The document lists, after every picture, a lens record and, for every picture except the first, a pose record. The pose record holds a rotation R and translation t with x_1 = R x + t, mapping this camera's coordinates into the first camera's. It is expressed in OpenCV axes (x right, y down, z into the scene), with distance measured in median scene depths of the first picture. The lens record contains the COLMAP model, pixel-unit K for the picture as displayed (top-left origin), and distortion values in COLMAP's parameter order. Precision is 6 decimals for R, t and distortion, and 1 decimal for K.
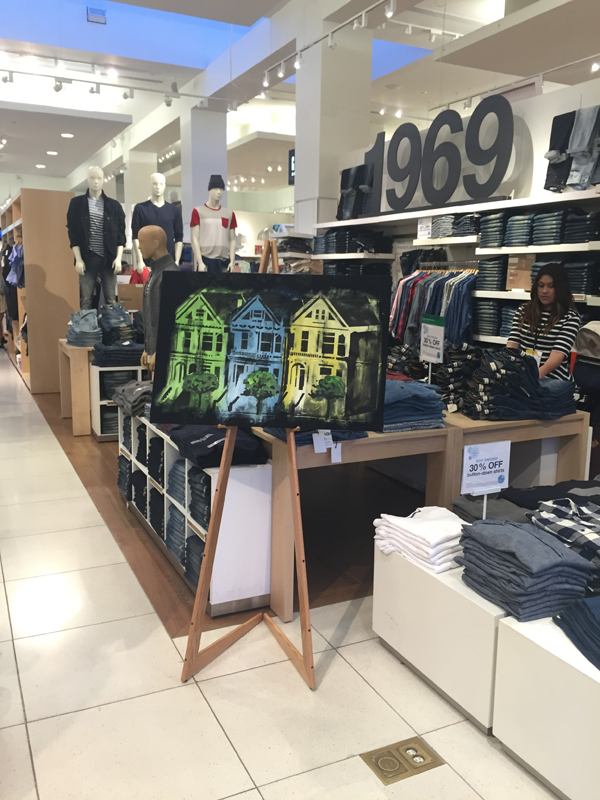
lens RADIAL K [[694.5, 0, 300.0], [0, 694.5, 400.0], [0, 0, 1]] dist [0.053655, -0.094248]
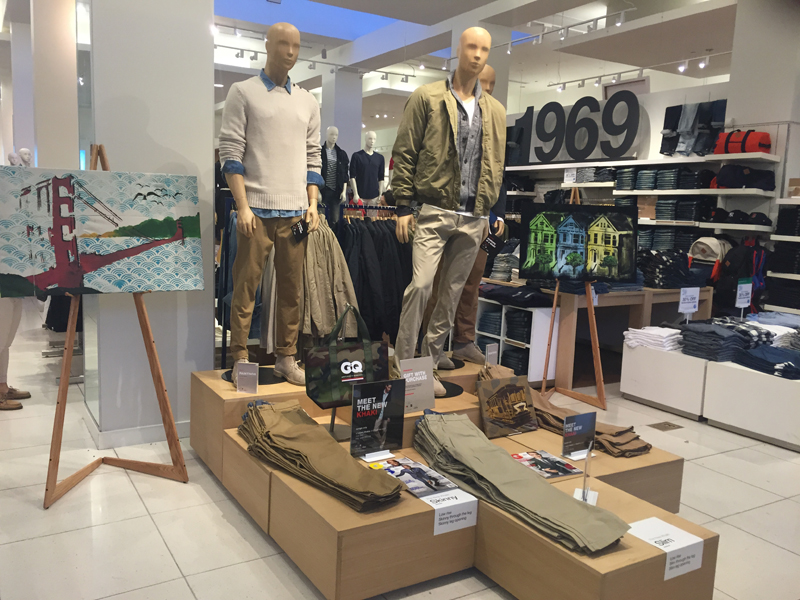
lens RADIAL K [[694.5, 0, 385.8], [0, 694.5, 297.7], [0, 0, 1]] dist [0.053655, -0.094248]
pose [[0.996608, 0.008173, 0.081889, -0.578884], [-0.004181, 0.998800, -0.048805, 0.142192], [-0.082189, 0.048297, 0.995446, -0.715378]]
